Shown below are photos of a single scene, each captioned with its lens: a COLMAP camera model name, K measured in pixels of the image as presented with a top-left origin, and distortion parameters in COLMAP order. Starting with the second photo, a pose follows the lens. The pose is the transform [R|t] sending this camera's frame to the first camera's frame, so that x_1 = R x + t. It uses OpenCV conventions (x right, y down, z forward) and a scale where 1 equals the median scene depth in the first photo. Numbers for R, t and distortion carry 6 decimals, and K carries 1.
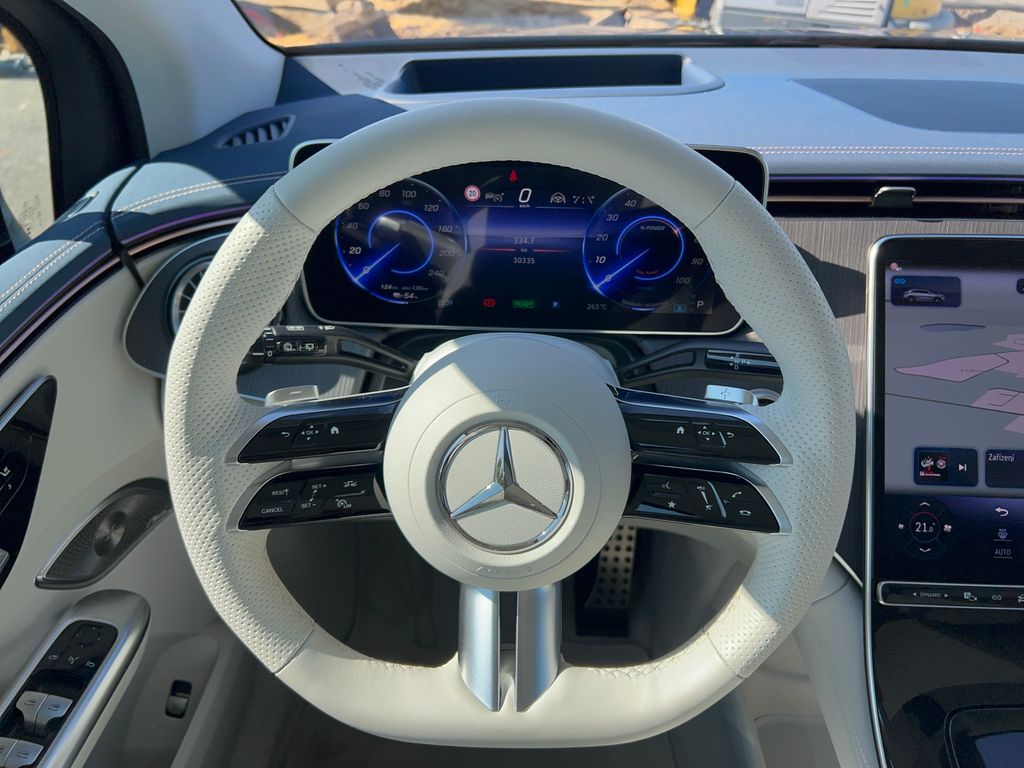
lens RADIAL K [[812.4, 0, 504.5], [0, 812.4, 394.4], [0, 0, 1]] dist [0.033216, -0.057466]
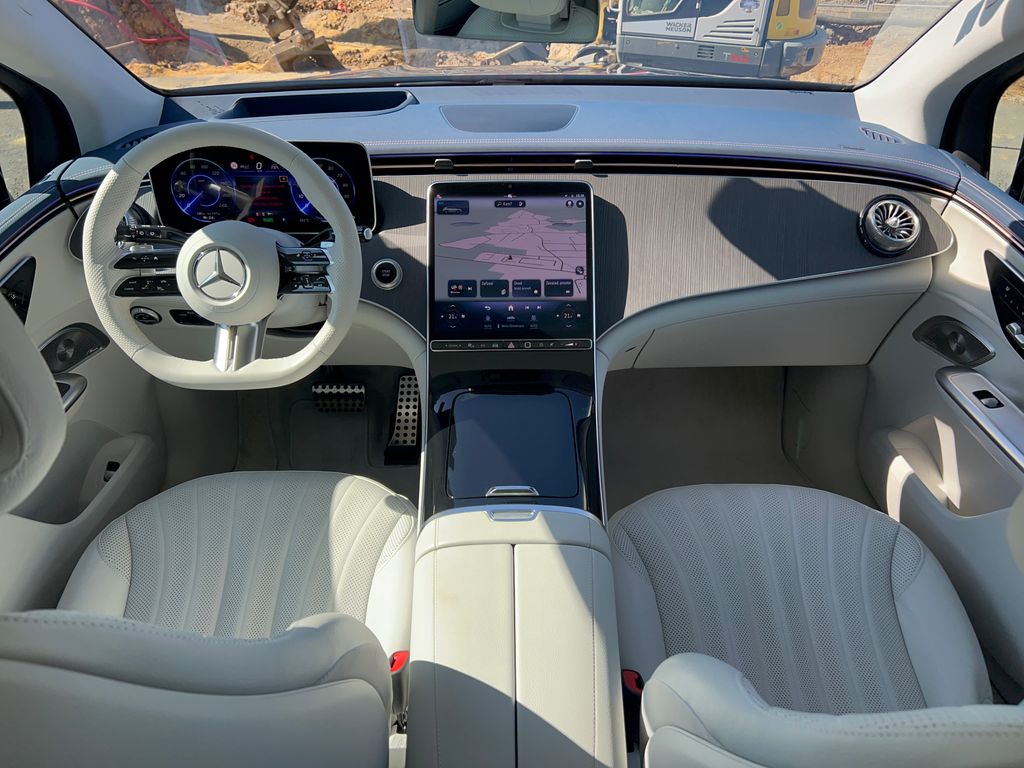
lens RADIAL K [[812.4, 0, 526.0], [0, 812.4, 412.4], [0, 0, 1]] dist [0.033216, -0.057466]
pose [[0.998256, -0.036072, 0.046735, 0.584919], [0.036008, 0.999349, 0.002206, 0.409109], [-0.046784, -0.000519, 0.998905, -1.130694]]
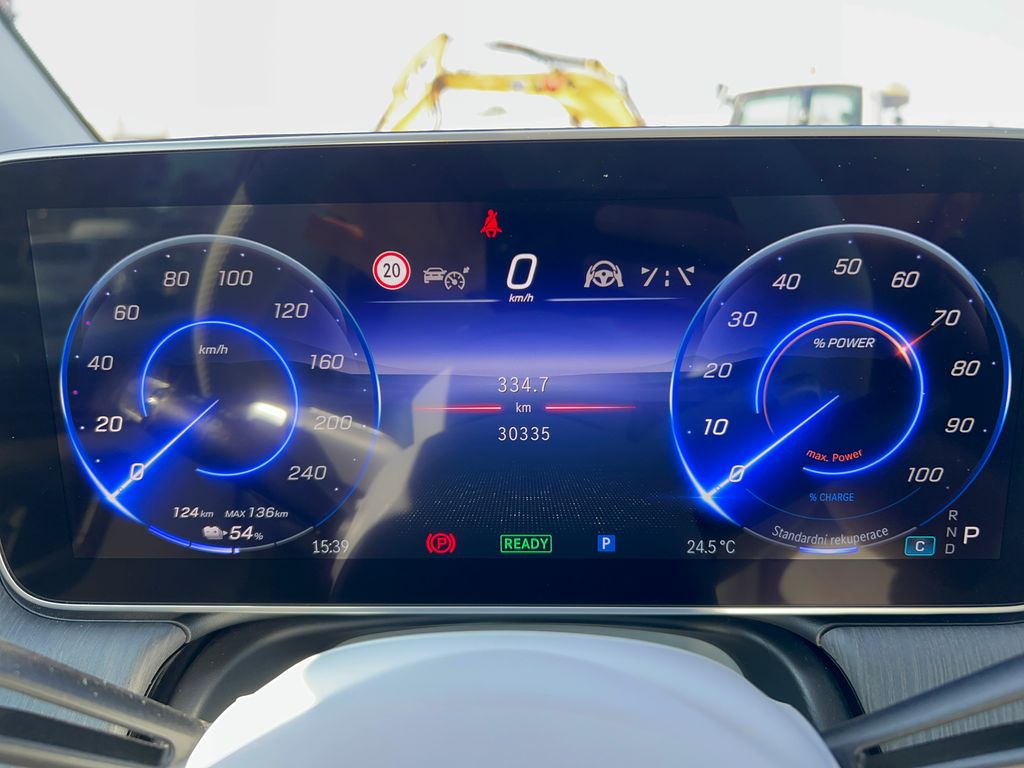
lens RADIAL K [[812.4, 0, 513.8], [0, 812.4, 415.9], [0, 0, 1]] dist [0.033216, -0.057466]
pose [[0.999552, -0.023465, 0.018601, 0.012066], [0.027853, 0.956634, -0.289959, -0.058611], [-0.010991, 0.290347, 0.956858, 0.625249]]
